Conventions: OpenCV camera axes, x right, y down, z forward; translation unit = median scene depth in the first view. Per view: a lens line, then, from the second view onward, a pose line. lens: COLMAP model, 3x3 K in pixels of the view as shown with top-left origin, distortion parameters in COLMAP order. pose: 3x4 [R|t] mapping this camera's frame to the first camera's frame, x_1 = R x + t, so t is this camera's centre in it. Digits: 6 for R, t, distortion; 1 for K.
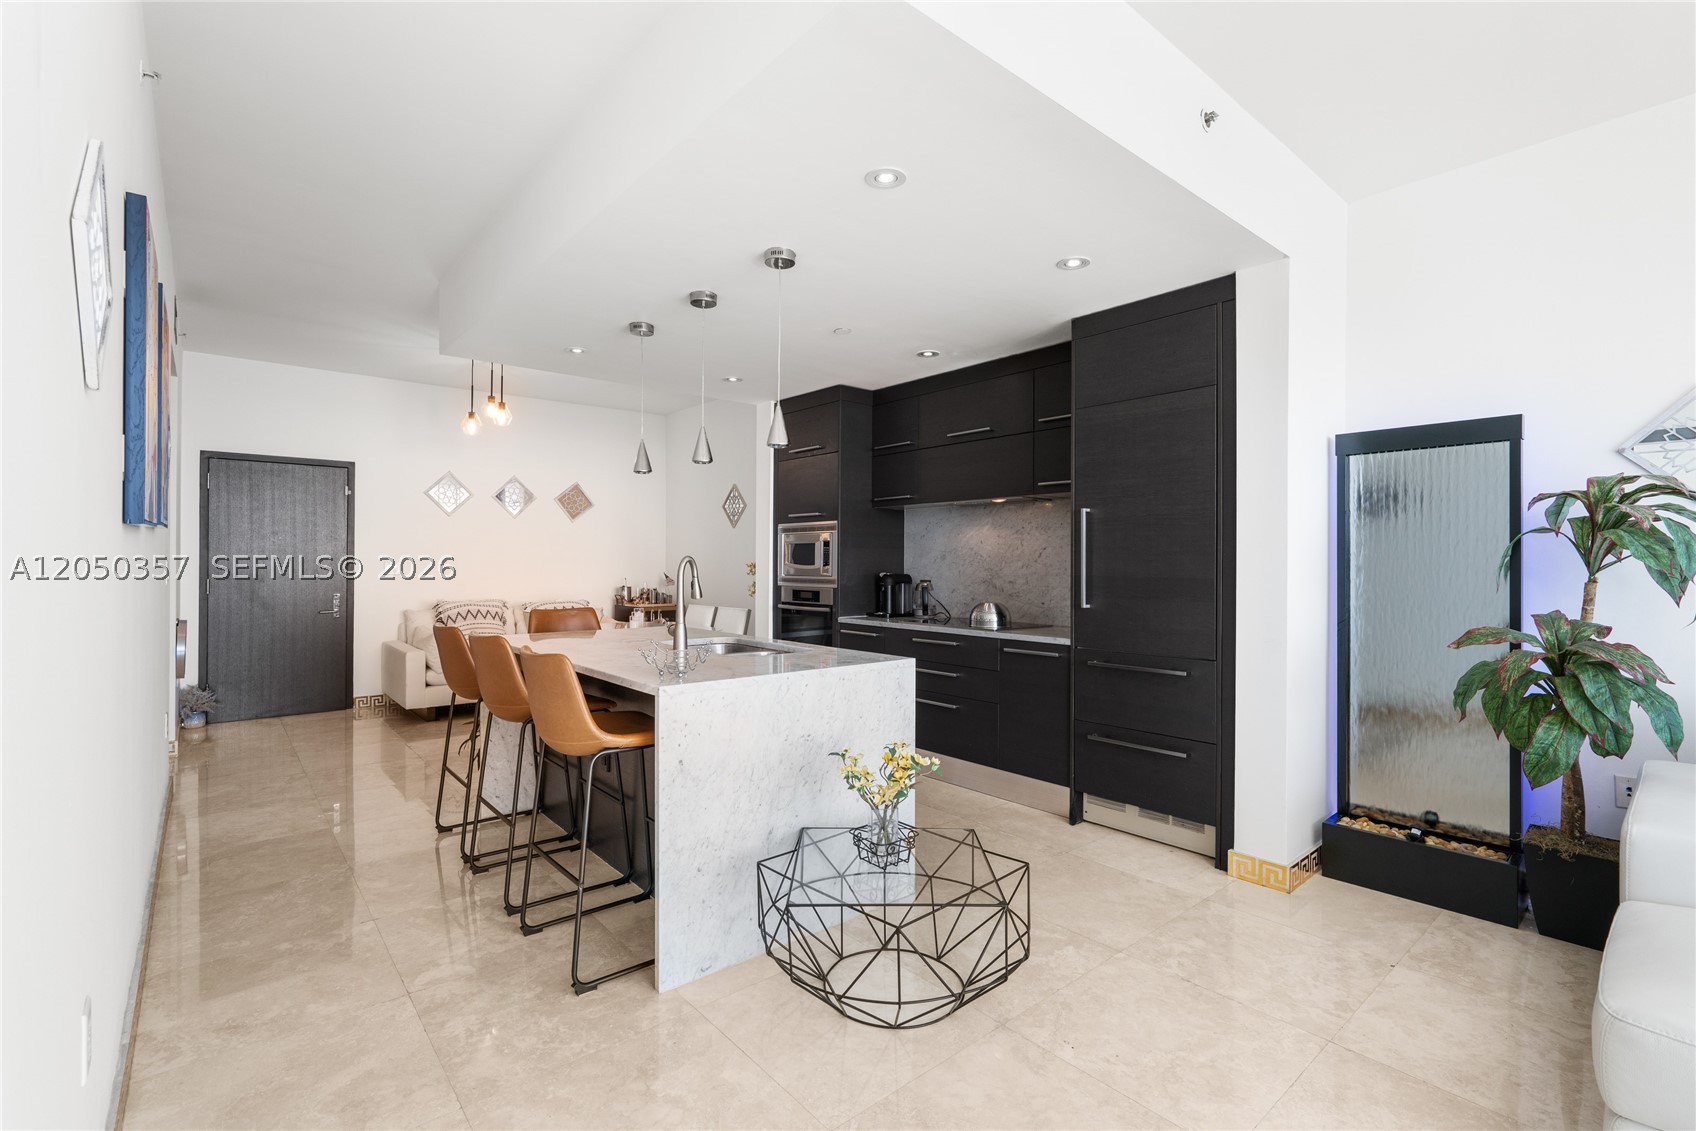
lens RADIAL K [[770.0, 0, 848.6], [0, 770.0, 563.0], [0, 0, 1]] dist [-0.008791, 0.004149]
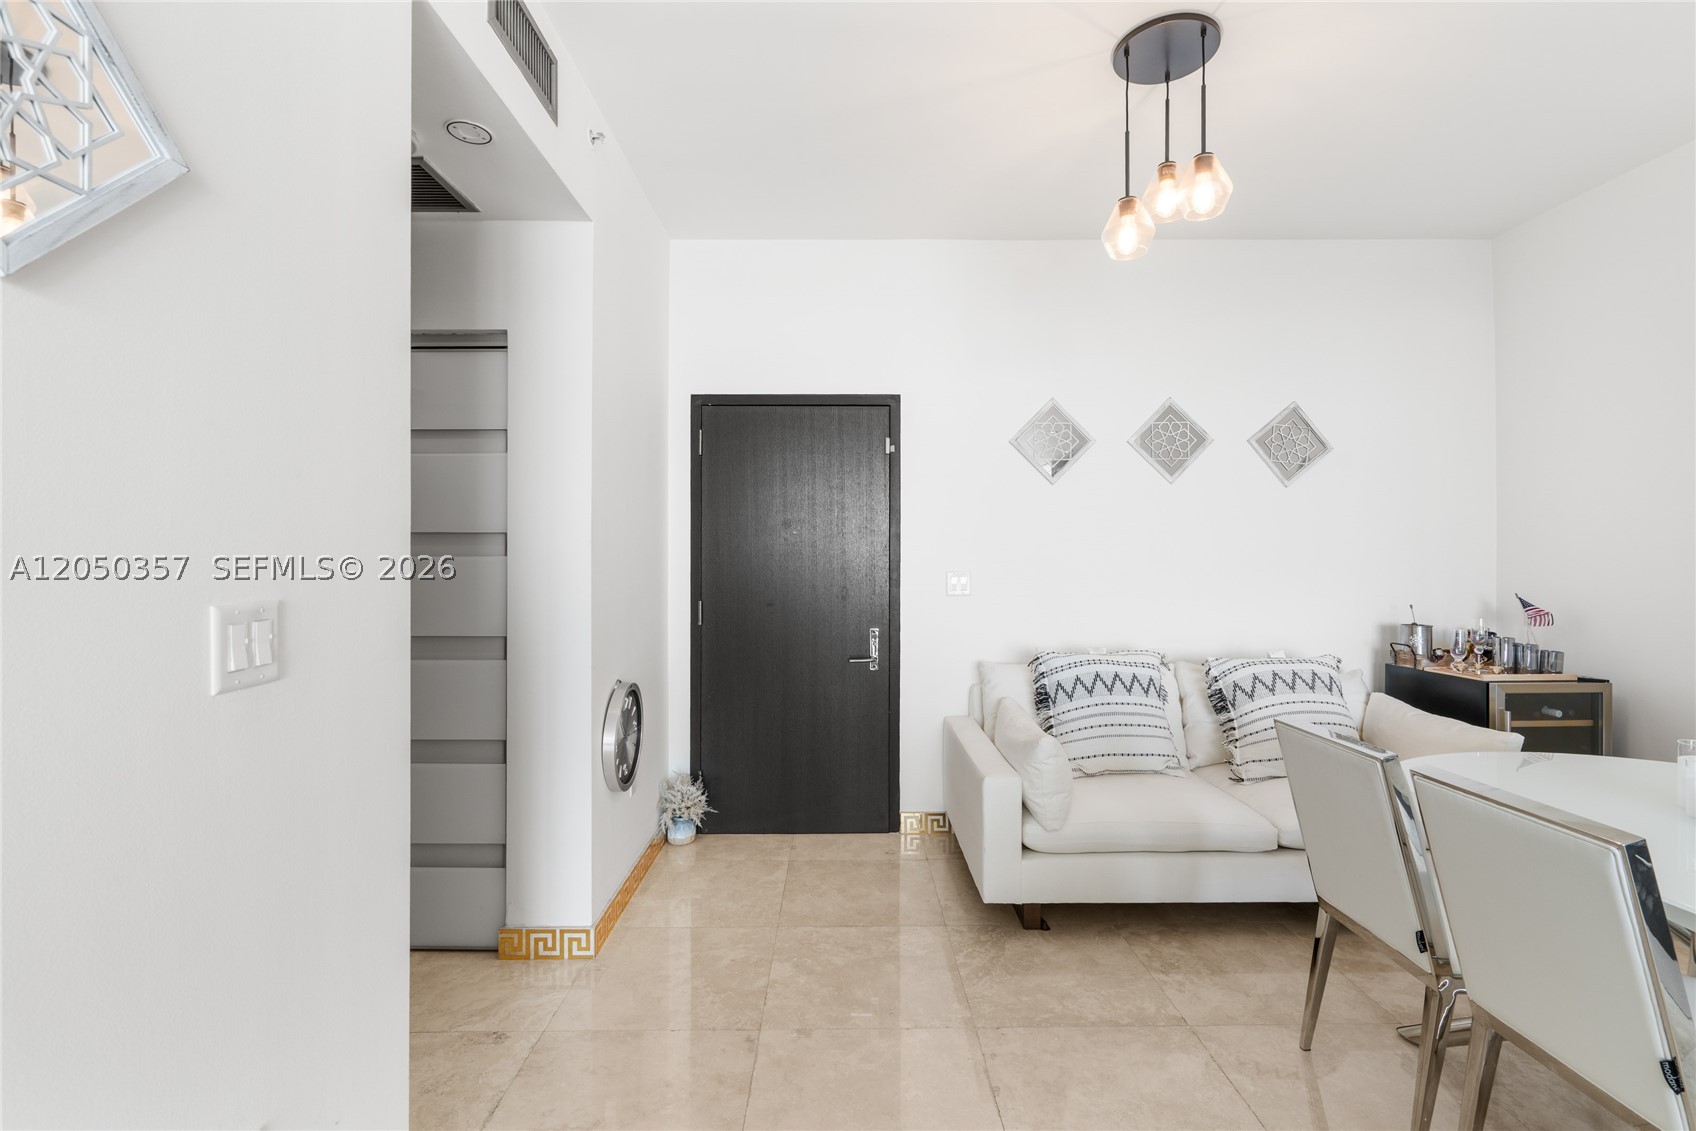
lens RADIAL K [[770.0, 0, 850.1], [0, 770.0, 557.4], [0, 0, 1]] dist [-0.008791, 0.004149]
pose [[0.771506, -0.006599, -0.636188, -0.364200], [0.005822, 0.999978, -0.003312, -0.012201], [0.636196, -0.001149, 0.771527, 0.629130]]
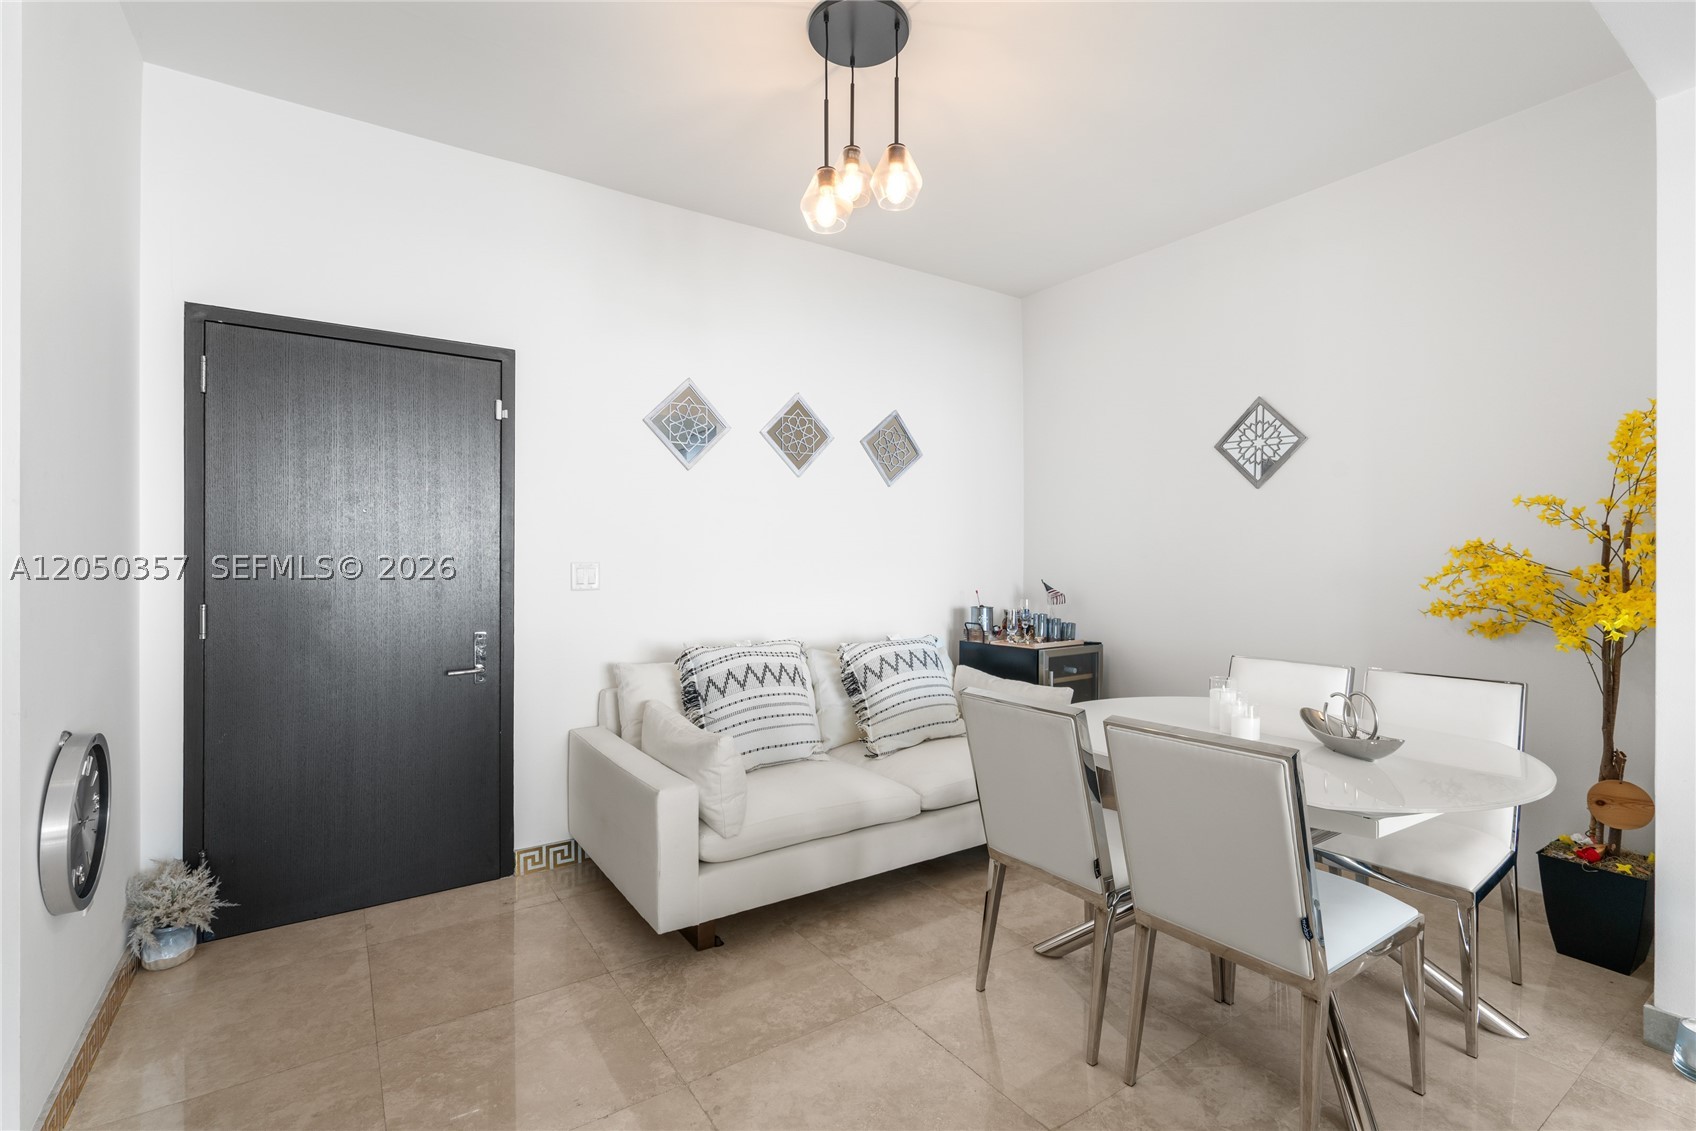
lens RADIAL K [[770.0, 0, 850.4], [0, 770.0, 563.7], [0, 0, 1]] dist [-0.008791, 0.004149]
pose [[0.994929, -0.003917, -0.100501, -0.457661], [0.004275, 0.999985, 0.003342, -0.001806], [0.100487, -0.003755, 0.994931, 0.644924]]
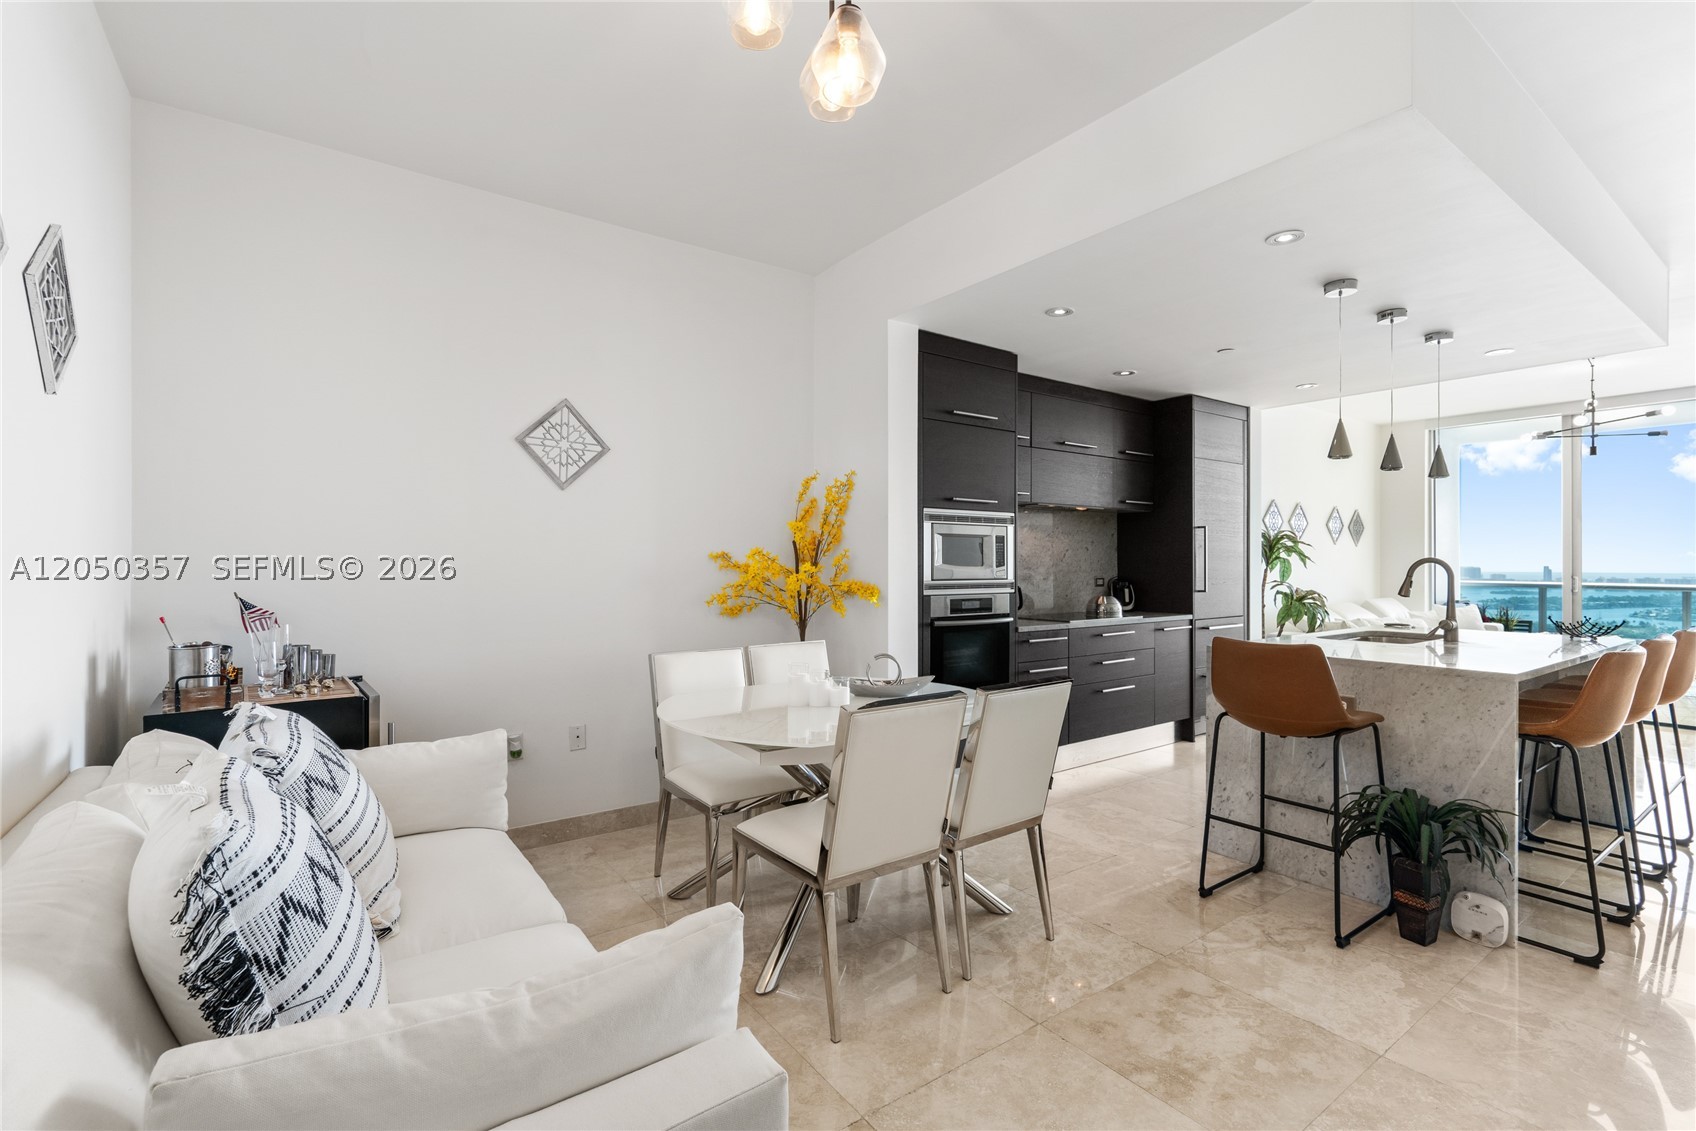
lens RADIAL K [[770.0, 0, 852.3], [0, 770.0, 562.8], [0, 0, 1]] dist [-0.008791, 0.004149]
pose [[0.067817, -0.005303, 0.997684, -0.791848], [-0.000992, 0.999985, 0.005383, -0.004255], [-0.997697, -0.001355, 0.067810, 1.020787]]
